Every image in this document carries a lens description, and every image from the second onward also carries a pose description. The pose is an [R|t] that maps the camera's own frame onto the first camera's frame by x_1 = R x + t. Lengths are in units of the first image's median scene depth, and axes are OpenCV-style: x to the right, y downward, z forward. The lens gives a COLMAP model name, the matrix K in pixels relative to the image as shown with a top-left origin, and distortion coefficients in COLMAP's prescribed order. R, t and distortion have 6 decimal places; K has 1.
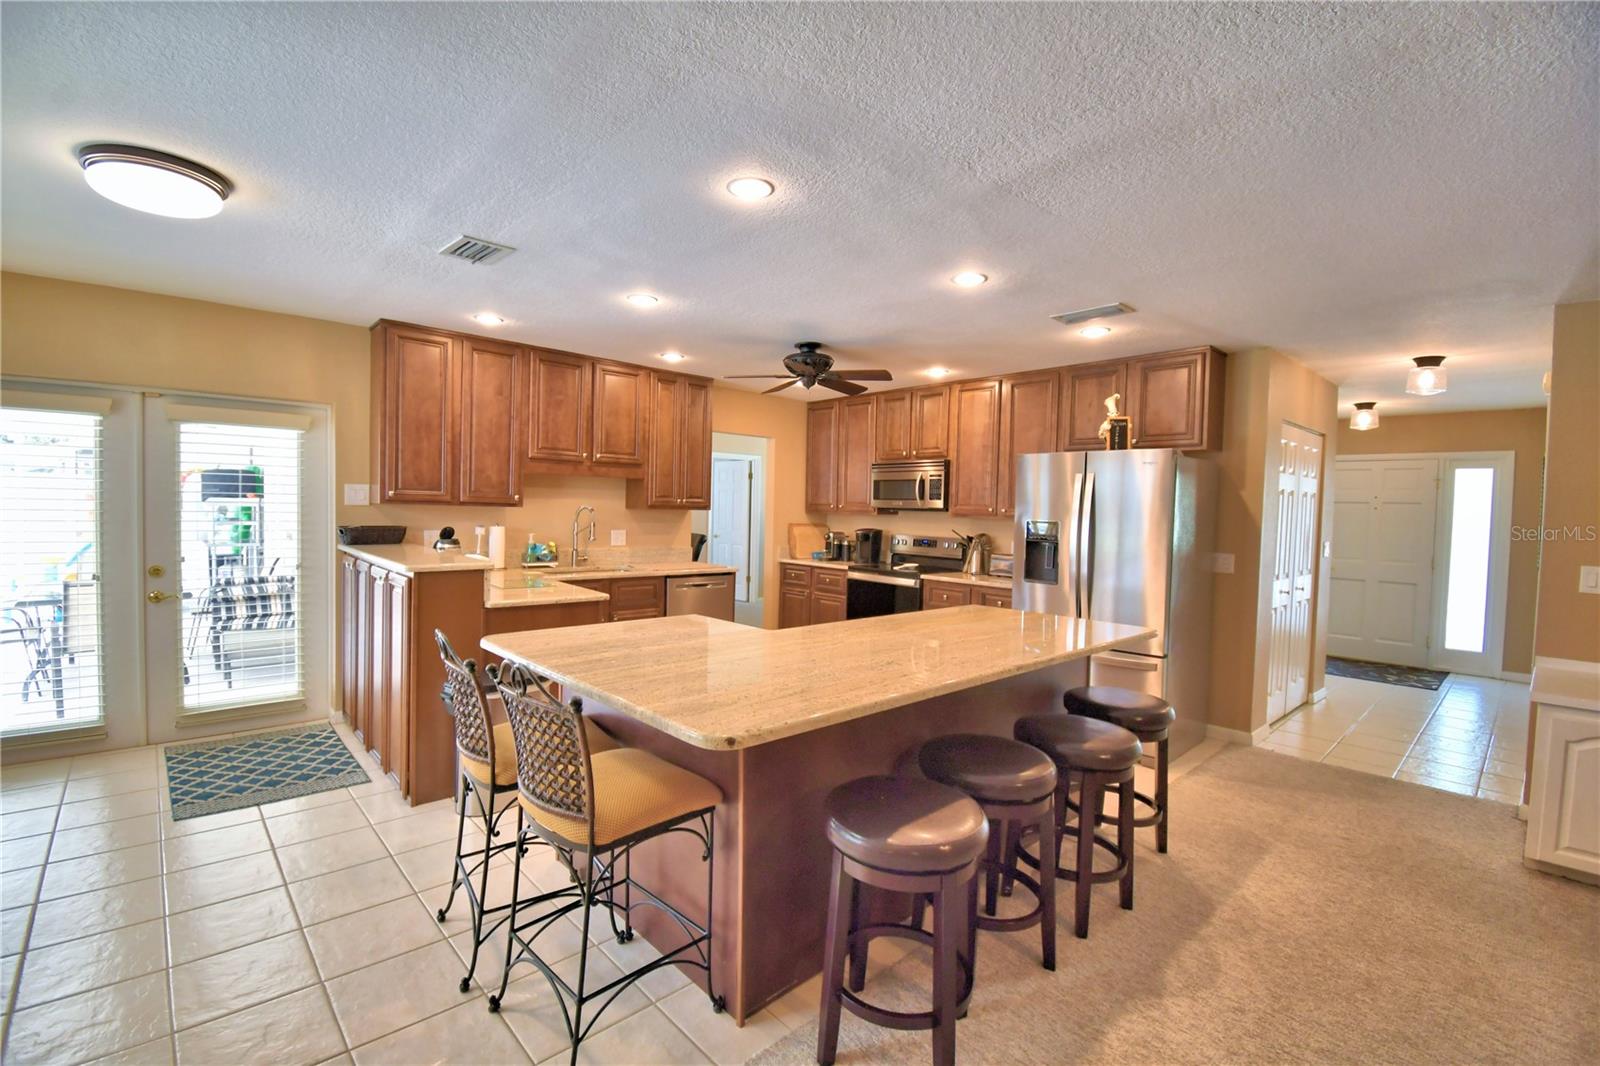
lens RADIAL K [[700.2, 0, 793.4], [0, 700.2, 531.1], [0, 0, 1]] dist [0.018157, -0.023360]
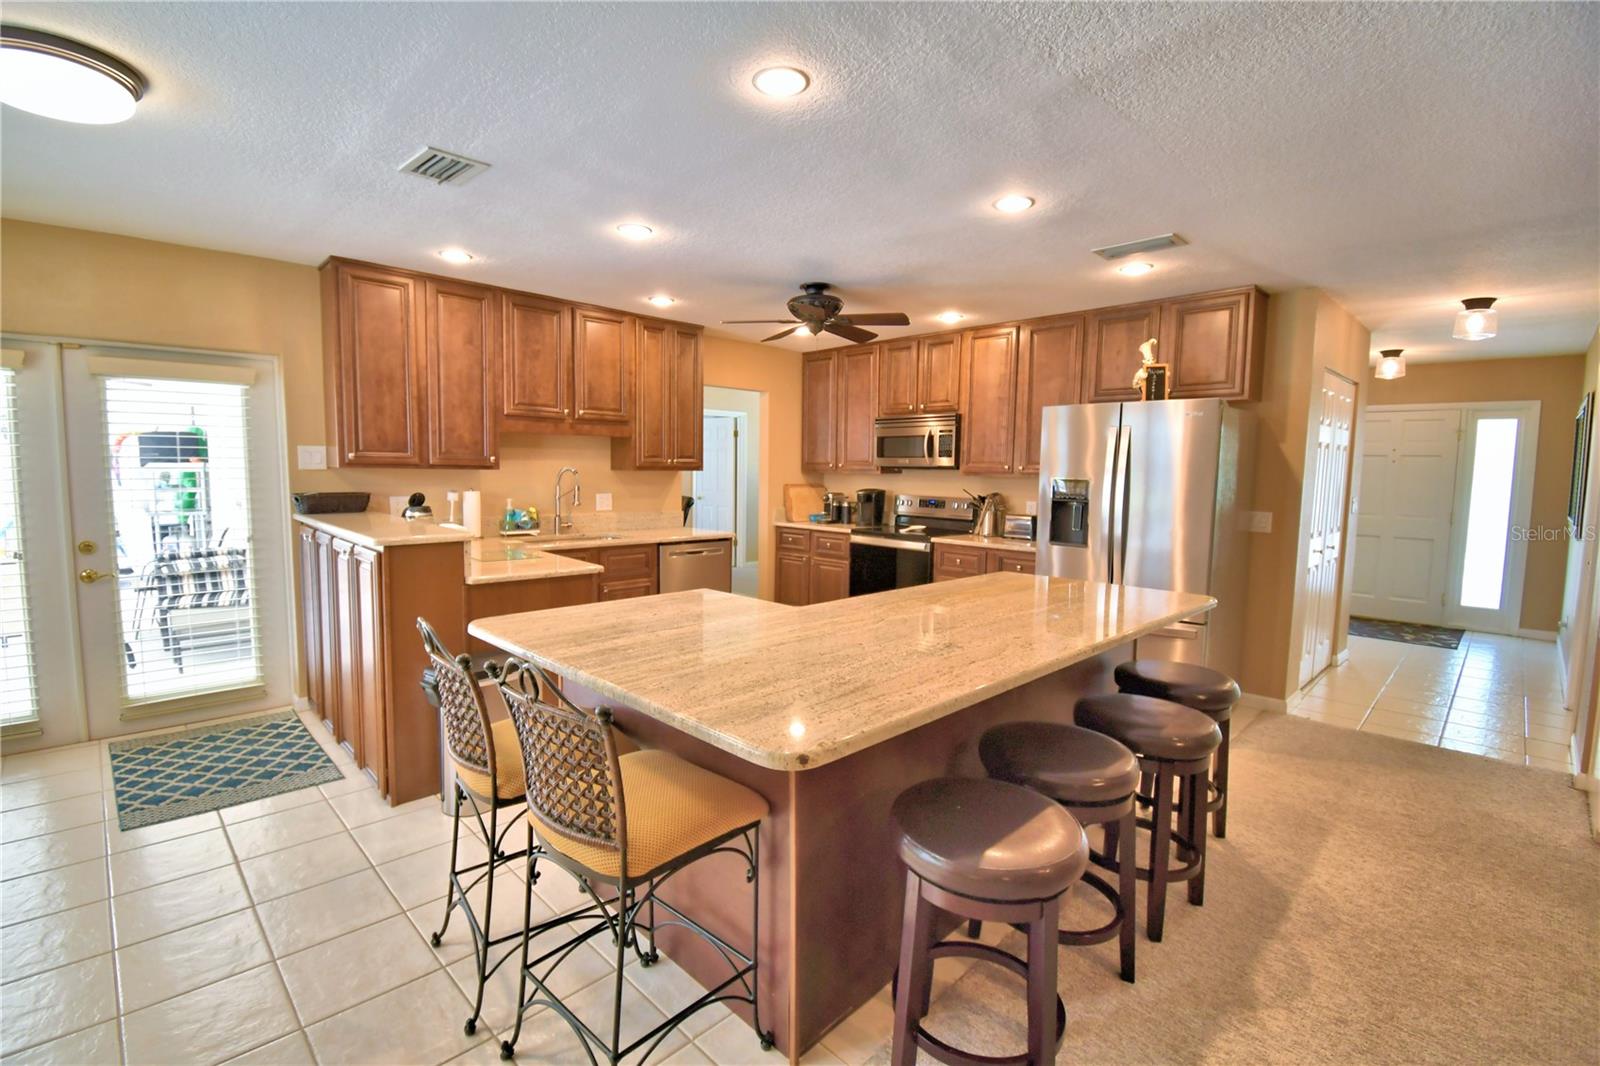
lens RADIAL K [[721.7, 0, 793.9], [0, 721.7, 530.8], [0, 0, 1]] dist [0.013272, -0.020115]
pose [[0.999438, -0.013230, 0.030799, -0.043319], [0.011517, 0.998412, 0.055152, -0.003241], [-0.031479, -0.054766, 0.998003, 0.065101]]
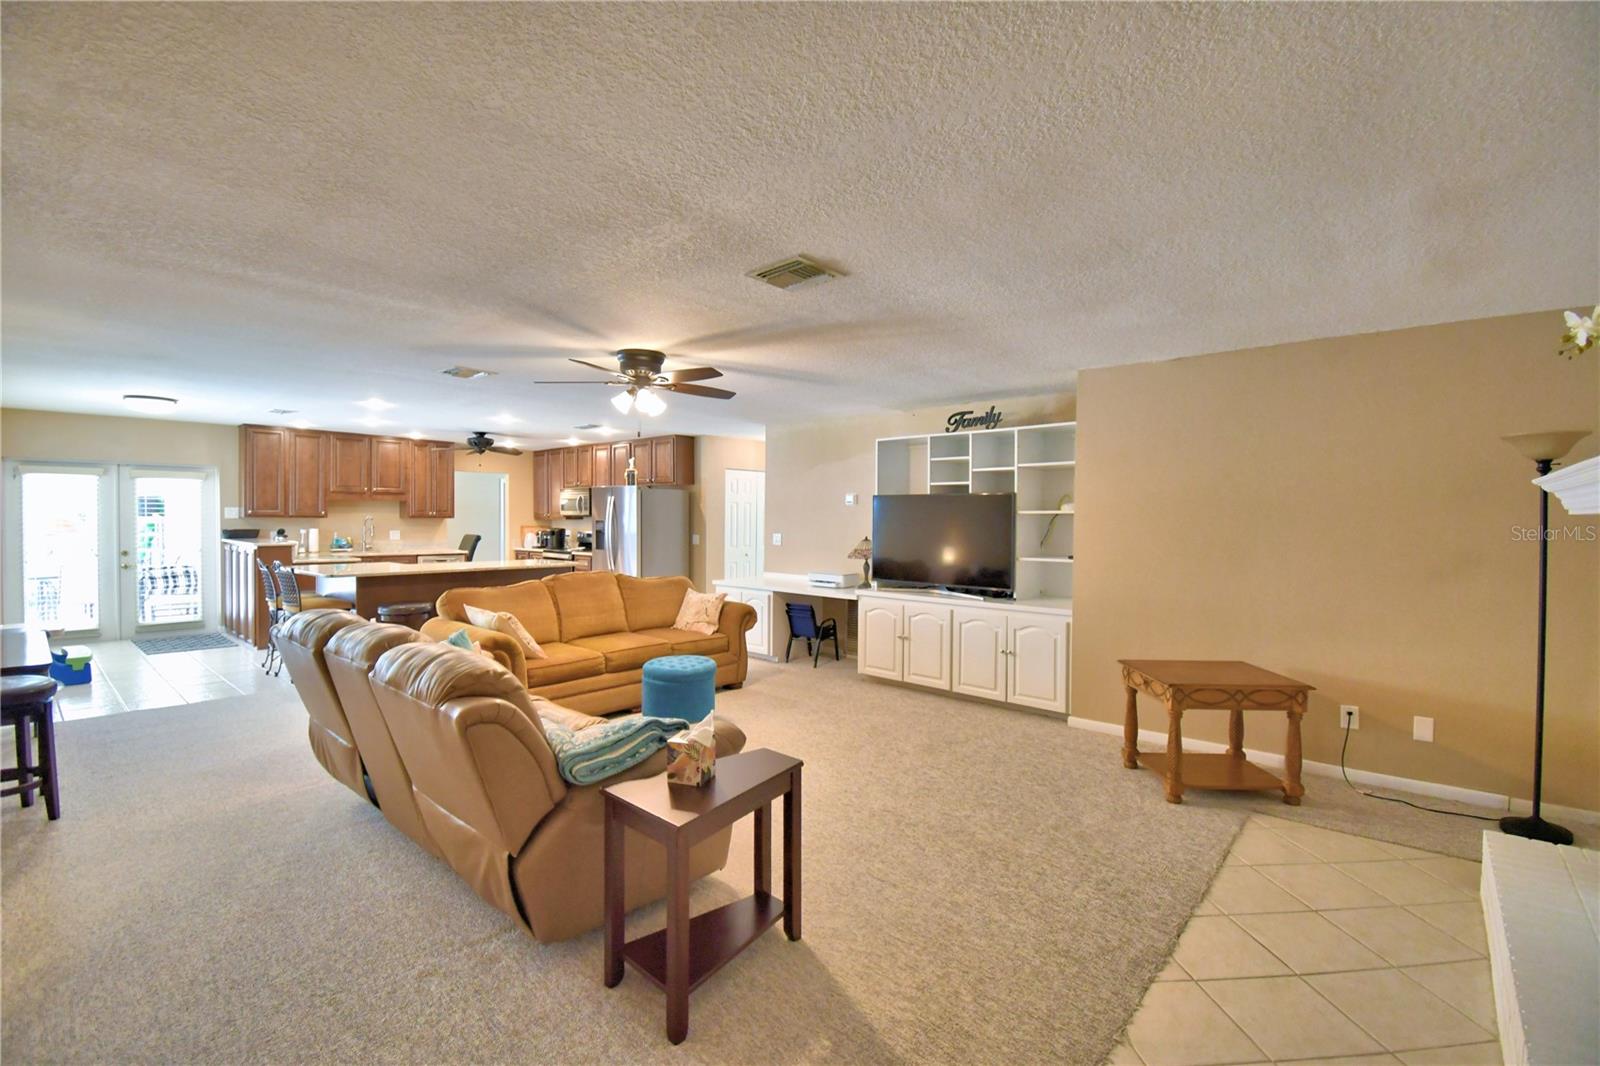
lens RADIAL K [[700.2, 0, 793.4], [0, 700.2, 531.1], [0, 0, 1]] dist [0.018157, -0.023360]
pose [[0.993902, -0.019529, 0.108520, 0.756412], [0.020913, 0.999714, -0.011635, 0.056518], [-0.108262, 0.013834, 0.994026, -1.164830]]
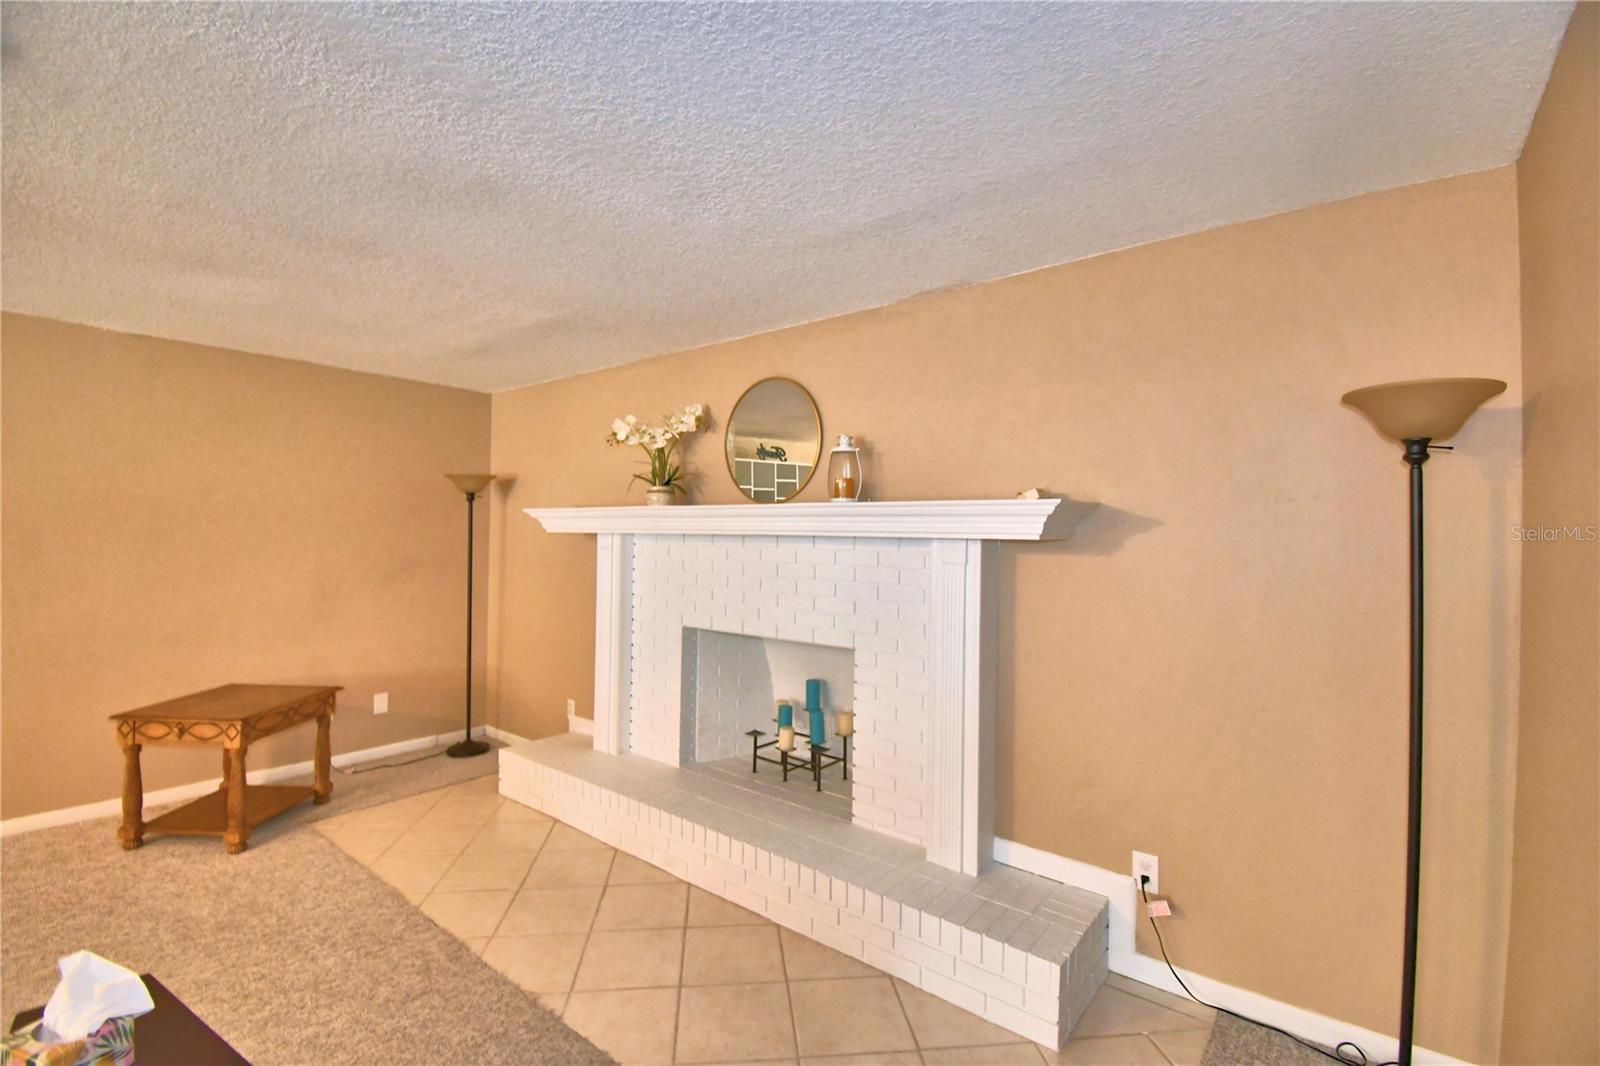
lens RADIAL K [[700.2, 0, 793.4], [0, 700.2, 531.1], [0, 0, 1]] dist [0.018157, -0.023360]
pose [[-0.159208, -0.014811, 0.987134, 0.458842], [0.014372, 0.999747, 0.017318, 0.035465], [-0.987140, 0.016944, -0.158955, -0.824965]]
